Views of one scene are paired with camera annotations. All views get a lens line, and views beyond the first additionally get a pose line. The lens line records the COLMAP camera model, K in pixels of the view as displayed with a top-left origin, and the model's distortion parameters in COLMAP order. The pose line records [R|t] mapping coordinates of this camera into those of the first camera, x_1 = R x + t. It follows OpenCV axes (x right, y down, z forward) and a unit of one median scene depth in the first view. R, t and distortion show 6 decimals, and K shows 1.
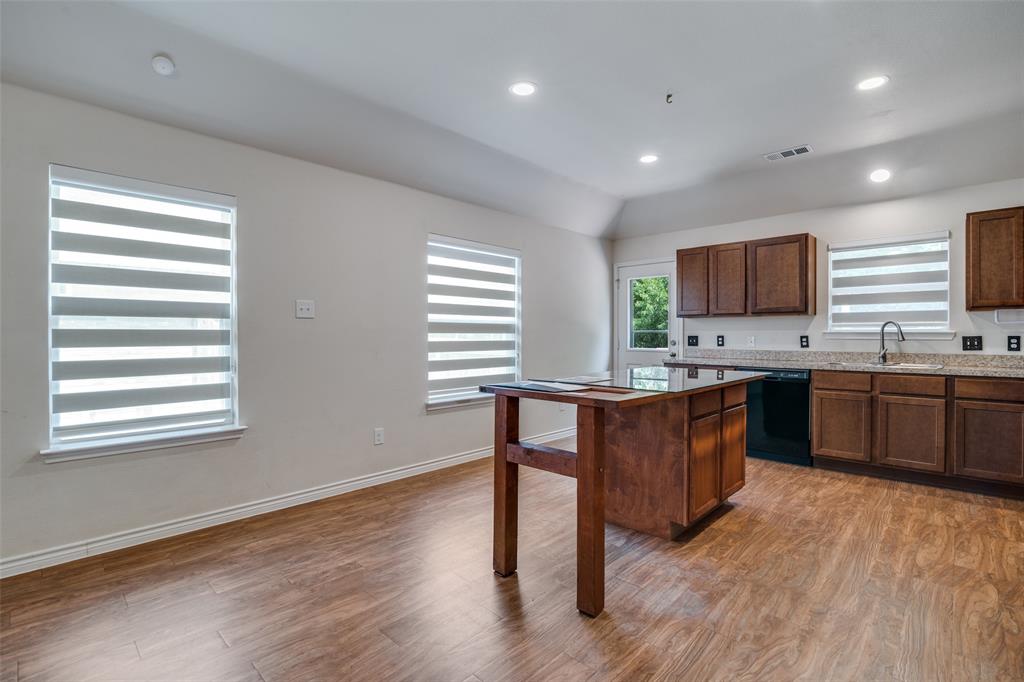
lens RADIAL K [[471.1, 0, 512.0], [0, 471.1, 341.0], [0, 0, 1]] dist [-0.012339, -0.000020]
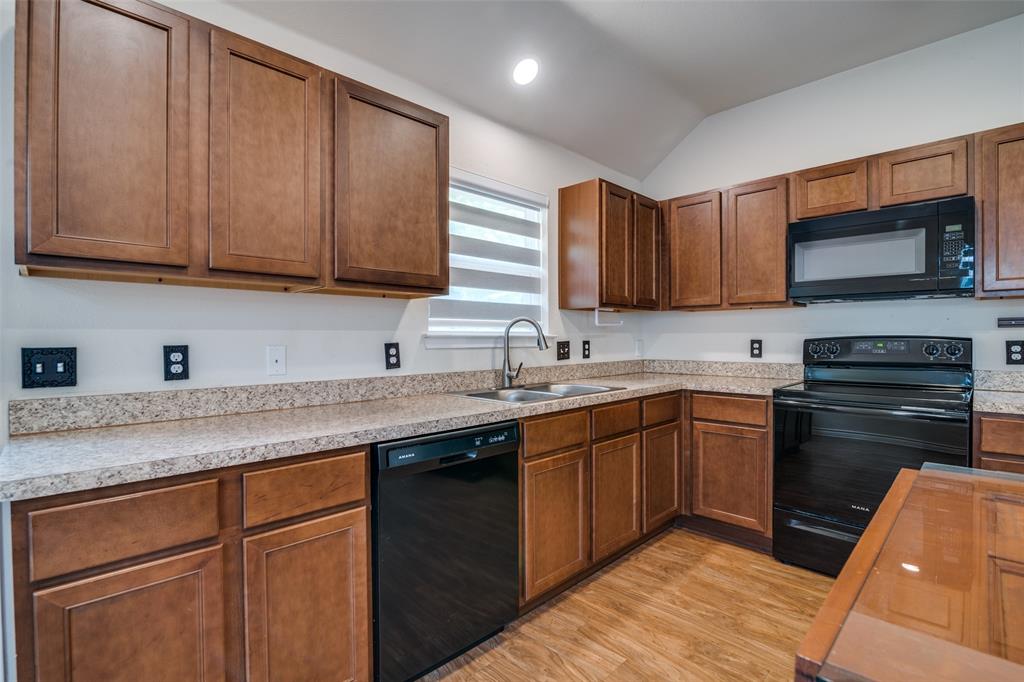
lens RADIAL K [[471.1, 0, 512.0], [0, 471.1, 341.0], [0, 0, 1]] dist [-0.012339, -0.000020]
pose [[0.018876, -0.006946, 0.999798, 0.179392], [0.015655, 0.999855, 0.006651, -0.015875], [-0.999699, 0.015527, 0.018982, 0.963939]]
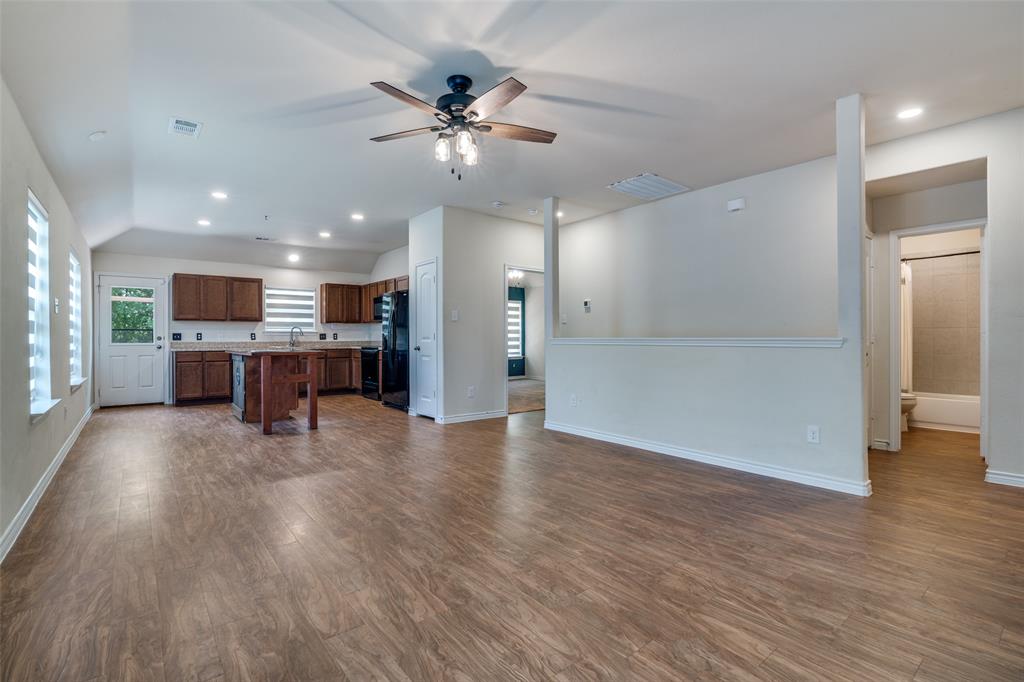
lens RADIAL K [[471.1, 0, 512.0], [0, 471.1, 341.0], [0, 0, 1]] dist [-0.012339, -0.000020]
pose [[0.131827, -0.006969, 0.991248, -1.152917], [0.015146, 0.999873, 0.005016, 0.026949], [-0.991157, 0.014352, 0.131916, -0.255008]]
